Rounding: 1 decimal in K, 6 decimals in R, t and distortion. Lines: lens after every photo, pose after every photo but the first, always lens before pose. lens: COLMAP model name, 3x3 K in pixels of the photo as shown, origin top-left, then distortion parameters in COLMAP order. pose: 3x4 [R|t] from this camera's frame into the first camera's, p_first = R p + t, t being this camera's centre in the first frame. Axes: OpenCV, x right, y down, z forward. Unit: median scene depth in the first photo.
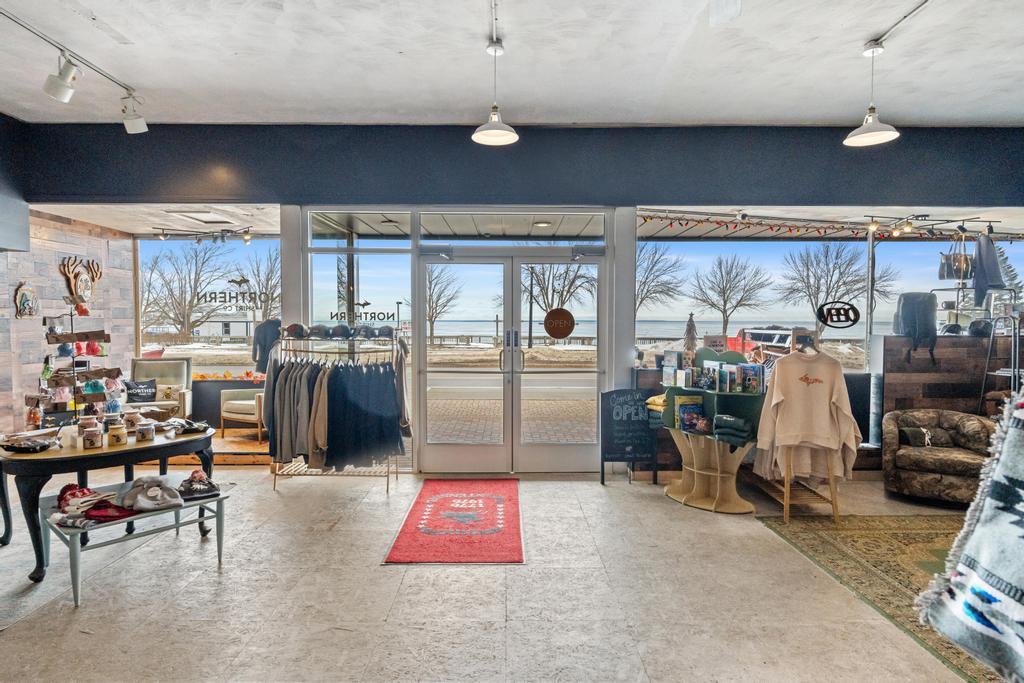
lens RADIAL K [[575.0, 0, 513.2], [0, 575.0, 339.1], [0, 0, 1]] dist [0.000274, 0.000525]
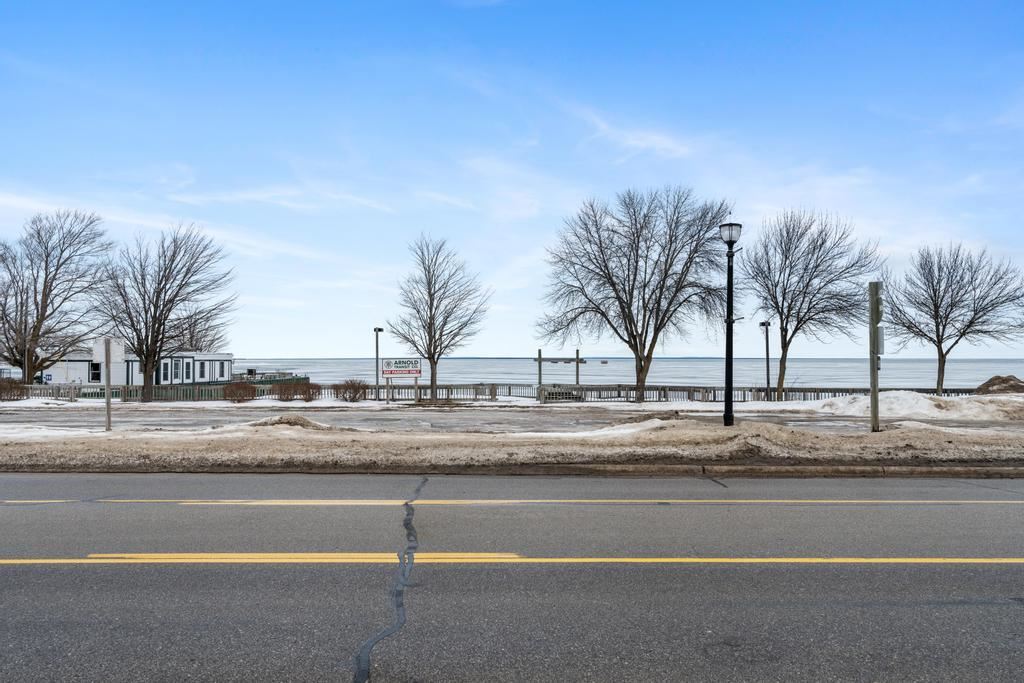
lens RADIAL K [[793.1, 0, 510.4], [0, 793.1, 343.0], [0, 0, 1]] dist [-0.004710, -0.001467]
pose [[0.999998, -0.001008, 0.001627, -0.063514], [0.001088, 0.998732, -0.050335, -0.007492], [-0.001574, 0.050337, 0.998731, 0.180766]]
